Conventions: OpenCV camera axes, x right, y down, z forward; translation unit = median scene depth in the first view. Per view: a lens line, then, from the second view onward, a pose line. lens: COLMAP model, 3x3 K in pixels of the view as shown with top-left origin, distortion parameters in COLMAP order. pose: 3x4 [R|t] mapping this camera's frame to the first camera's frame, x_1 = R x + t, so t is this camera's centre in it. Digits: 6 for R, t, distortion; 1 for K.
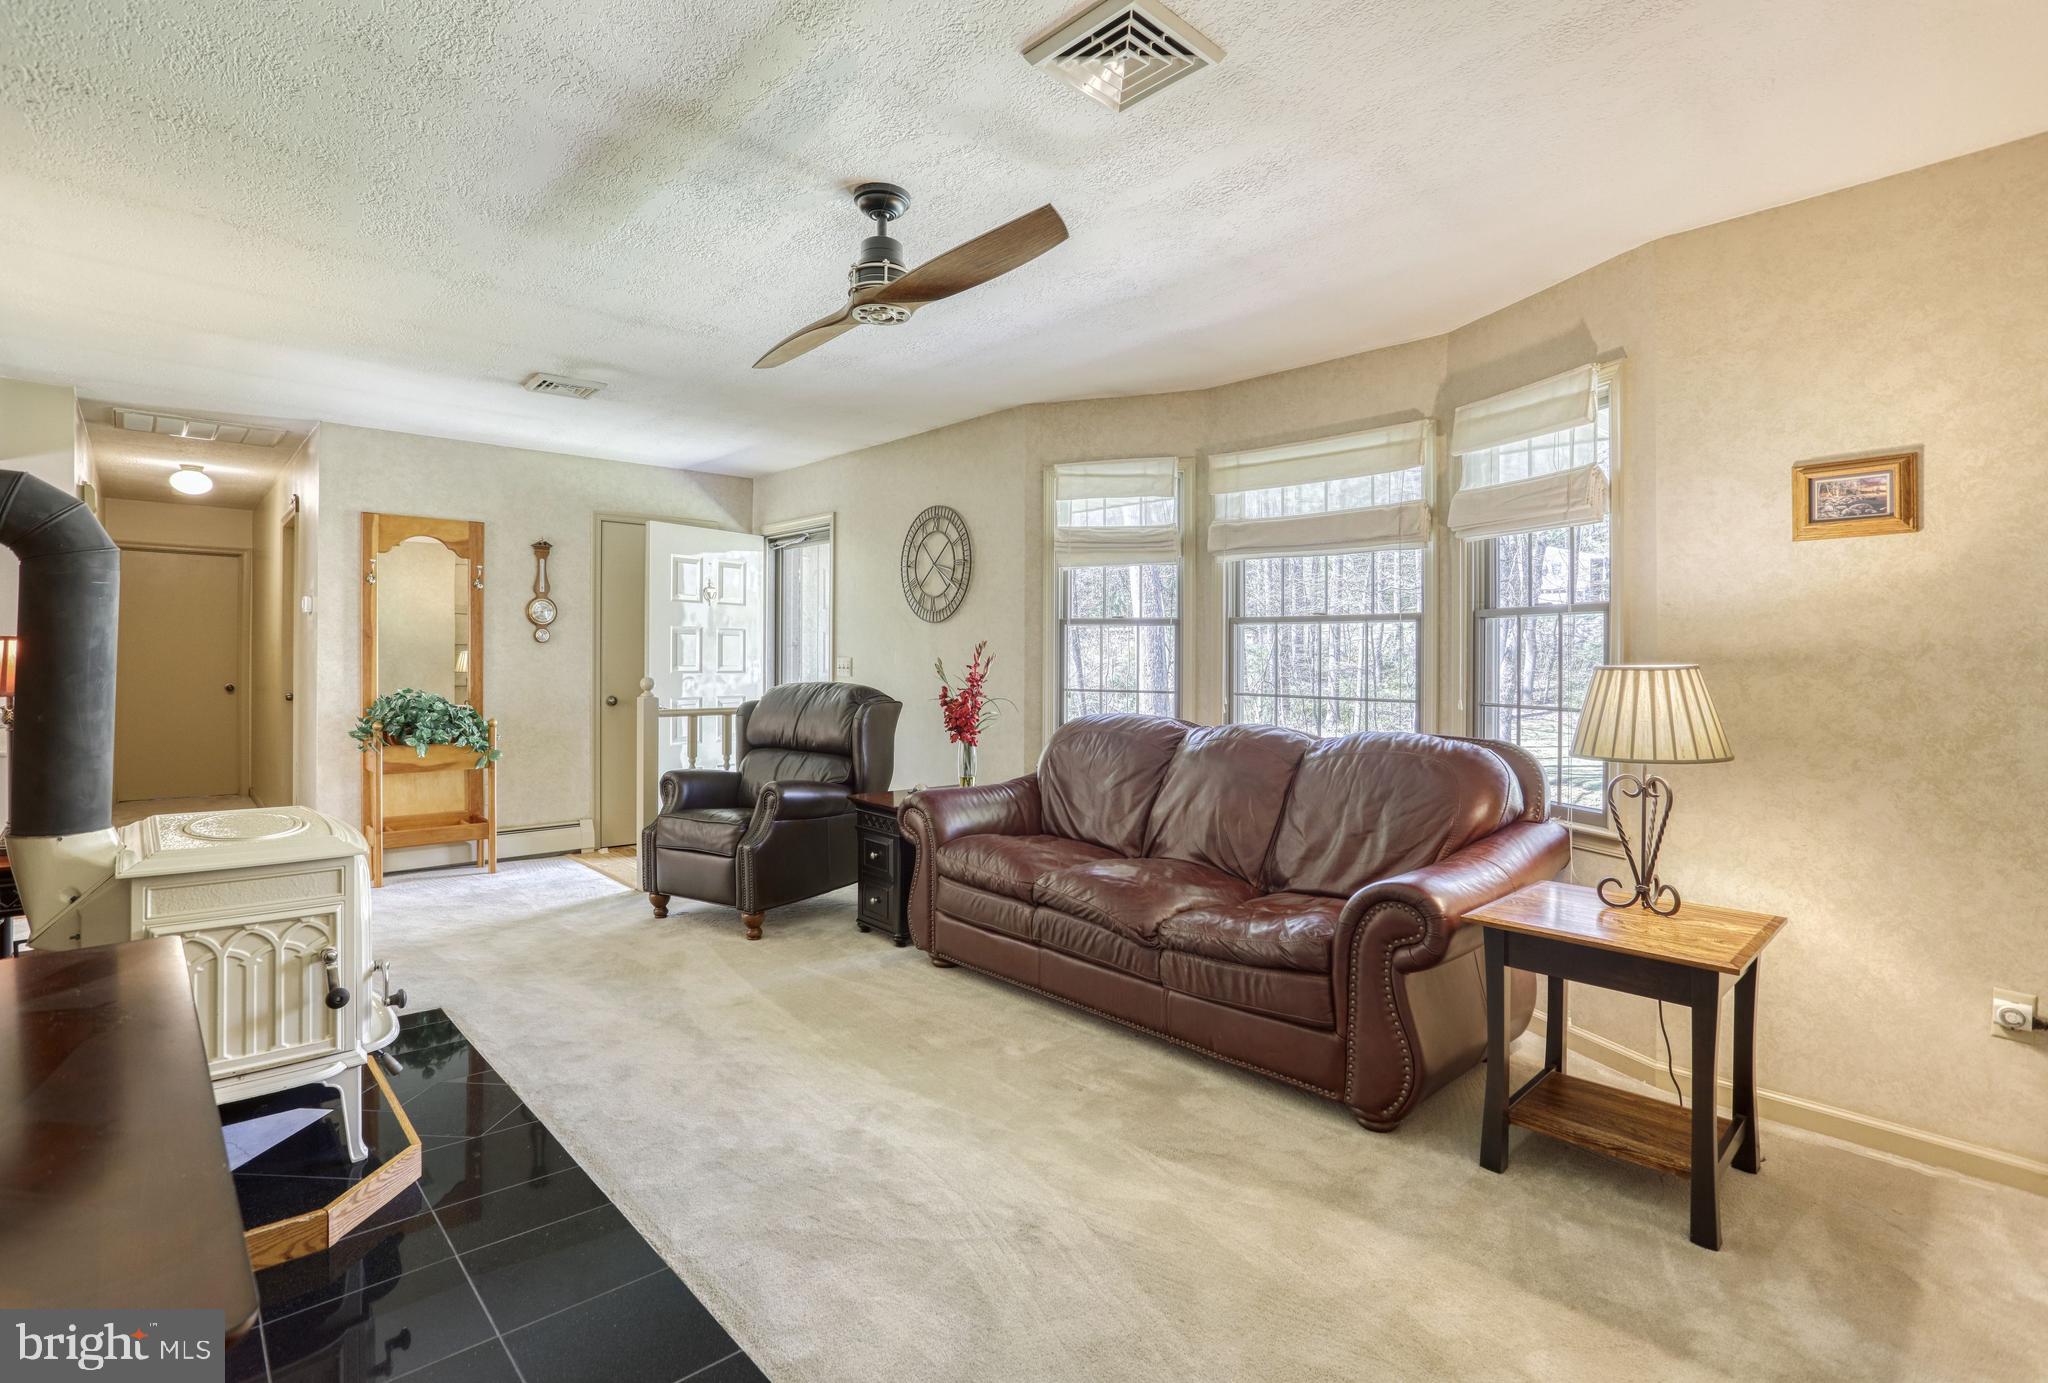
lens RADIAL K [[989.8, 0, 1043.7], [0, 989.8, 643.2], [0, 0, 1]] dist [-0.056956, 0.028975]
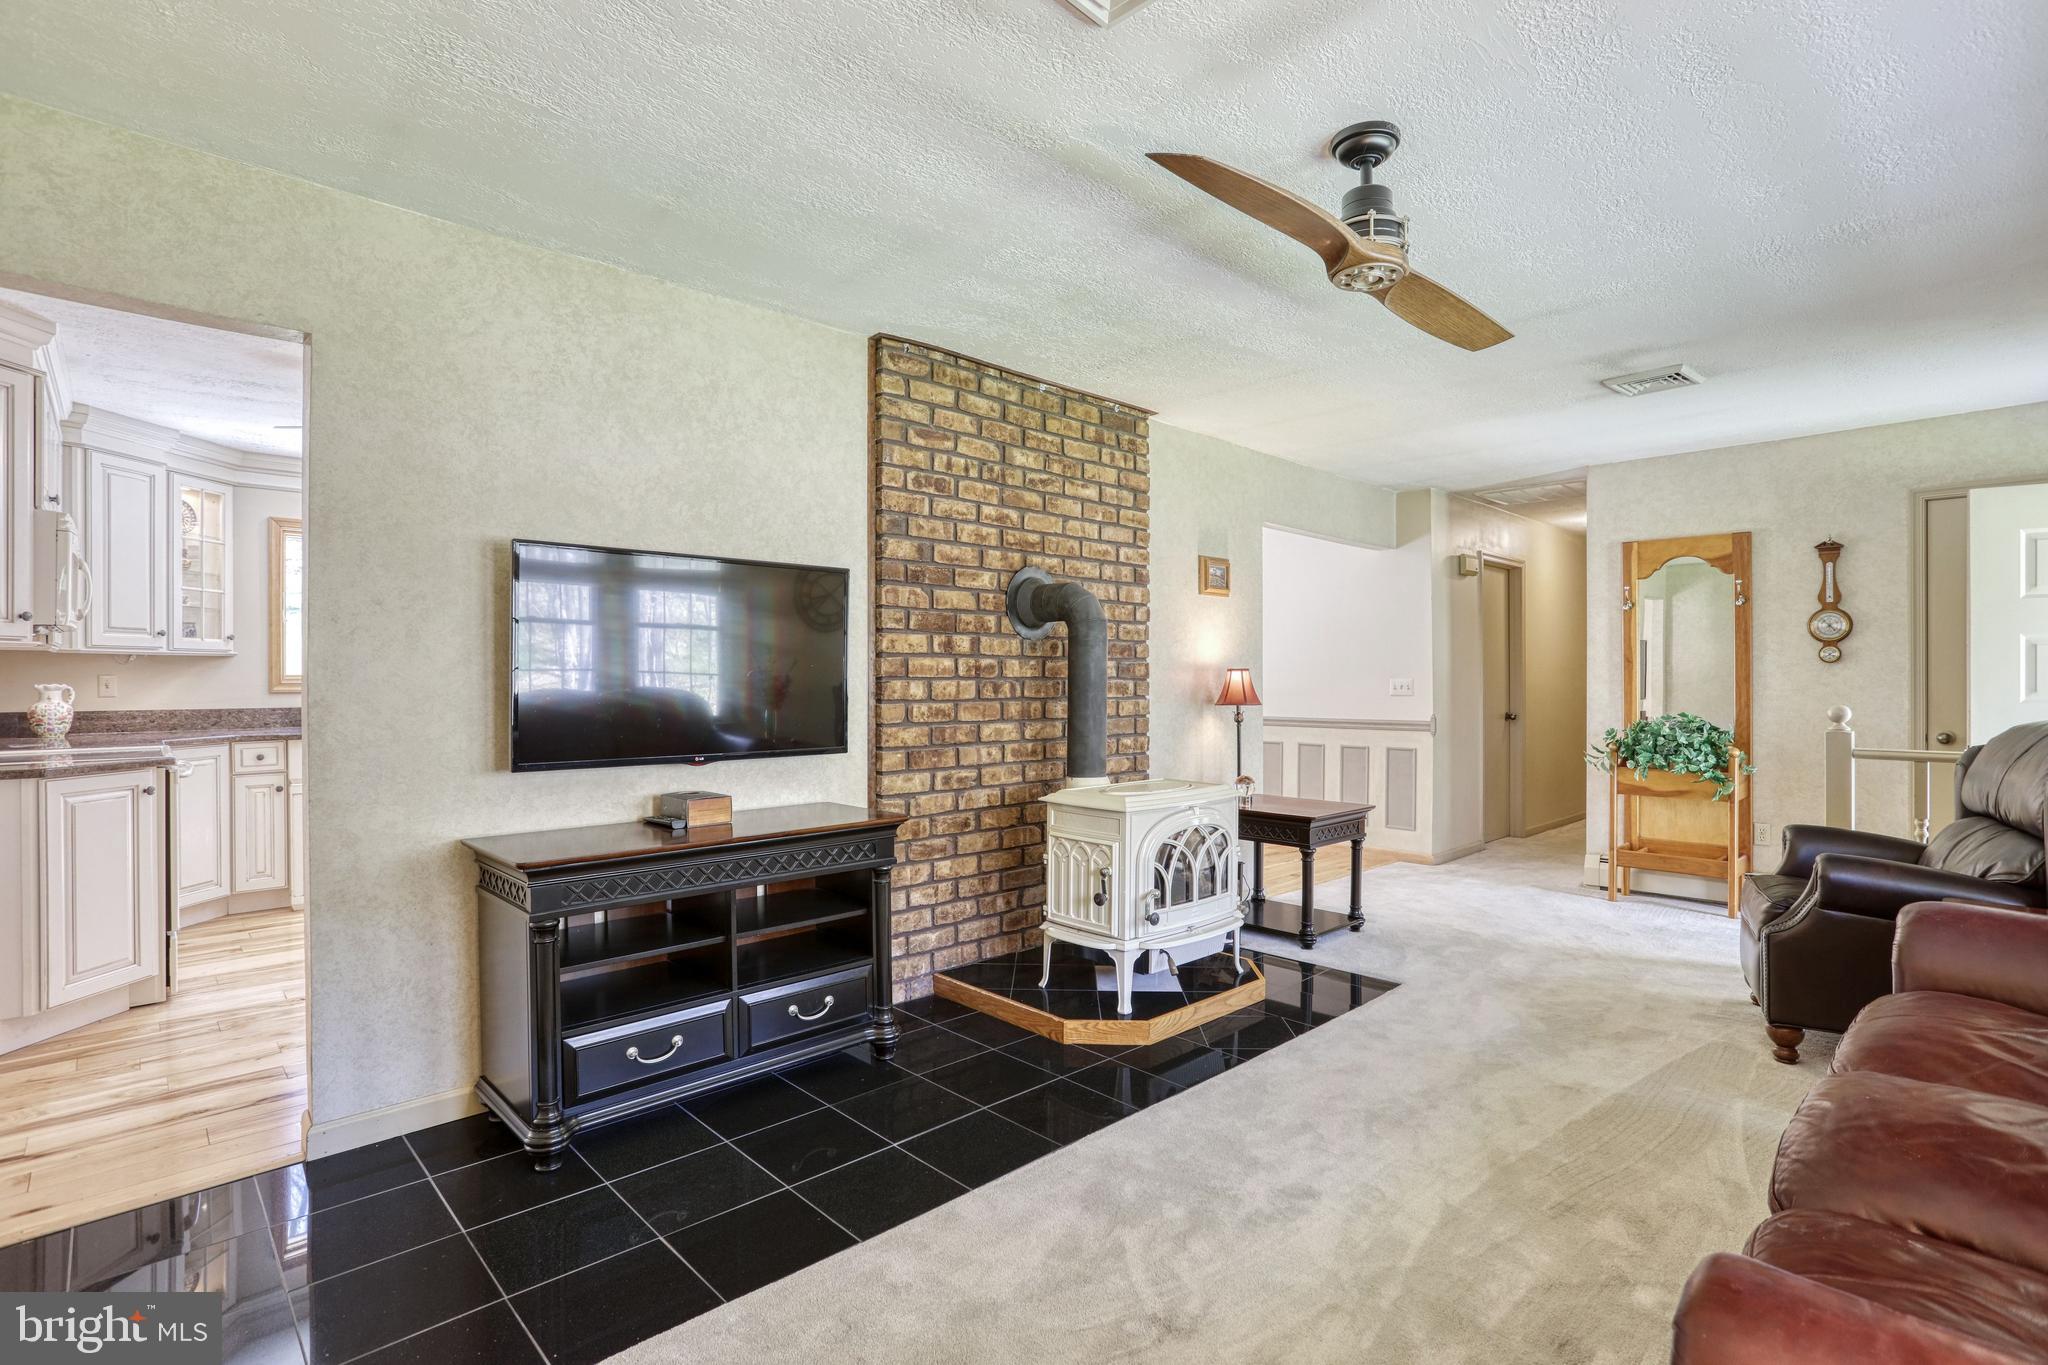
lens RADIAL K [[981.1, 0, 1018.1], [0, 981.1, 678.5], [0, 0, 1]] dist [-0.060027, 0.027745]
pose [[0.007282, -0.007424, -0.999946, 0.525033], [0.015000, 0.999861, -0.007314, 0.014861], [0.999861, -0.014946, 0.007392, 0.537768]]
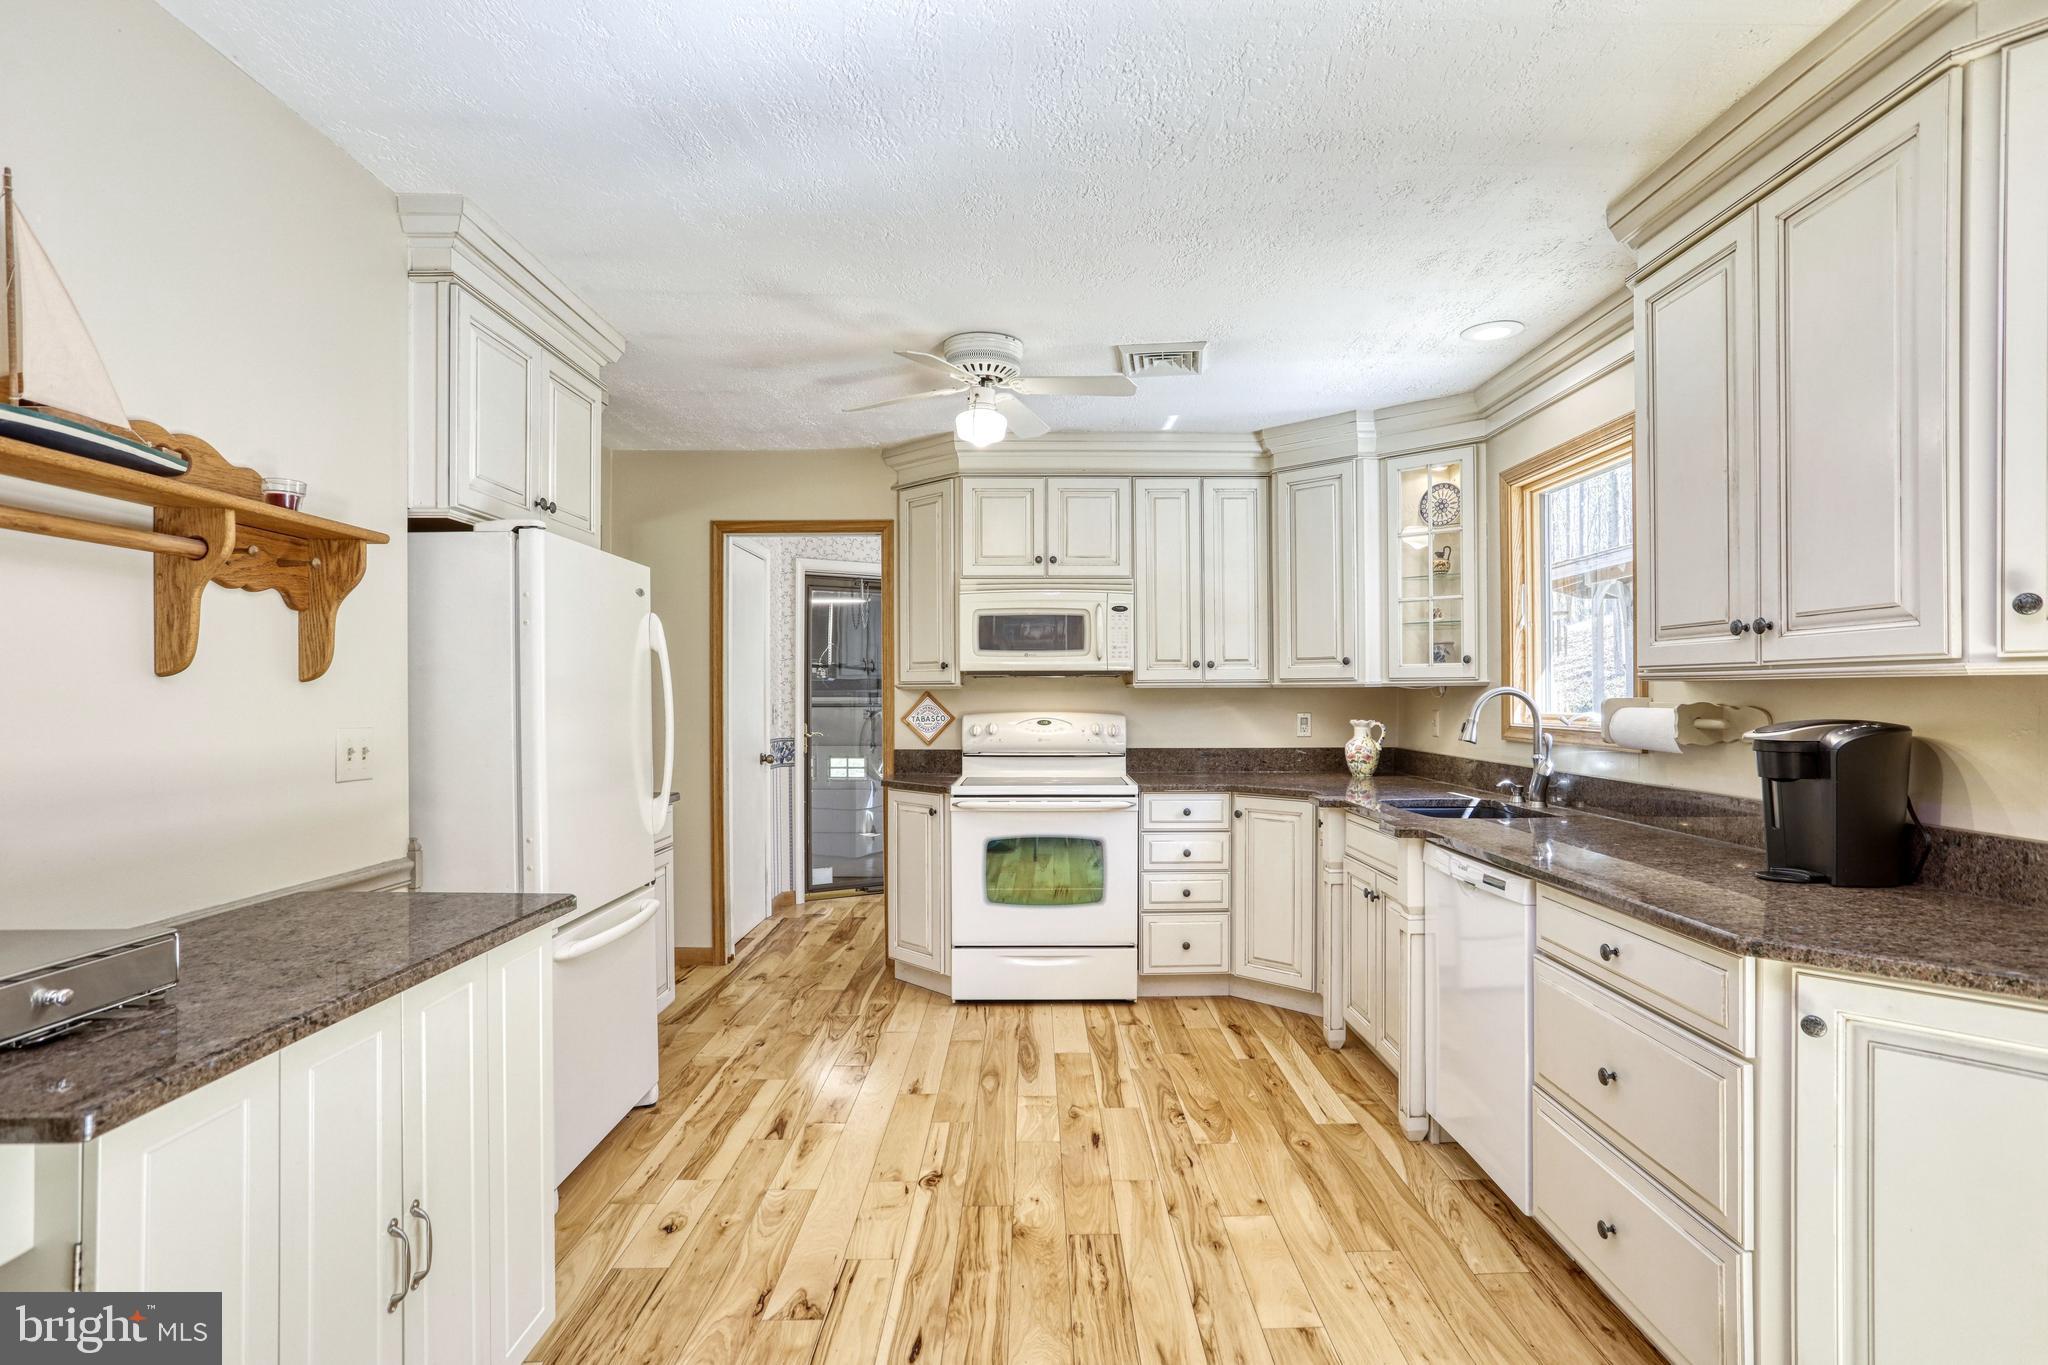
lens RADIAL K [[1024.6, 0, 1050.4], [0, 1024.6, 708.2], [0, 0, 1]] dist [-0.062787, 0.050093]
pose [[-0.744110, -0.017168, 0.667836, -1.511919], [-0.016062, 0.999841, 0.007807, -0.028737], [-0.667864, -0.004918, -0.744267, 0.456928]]
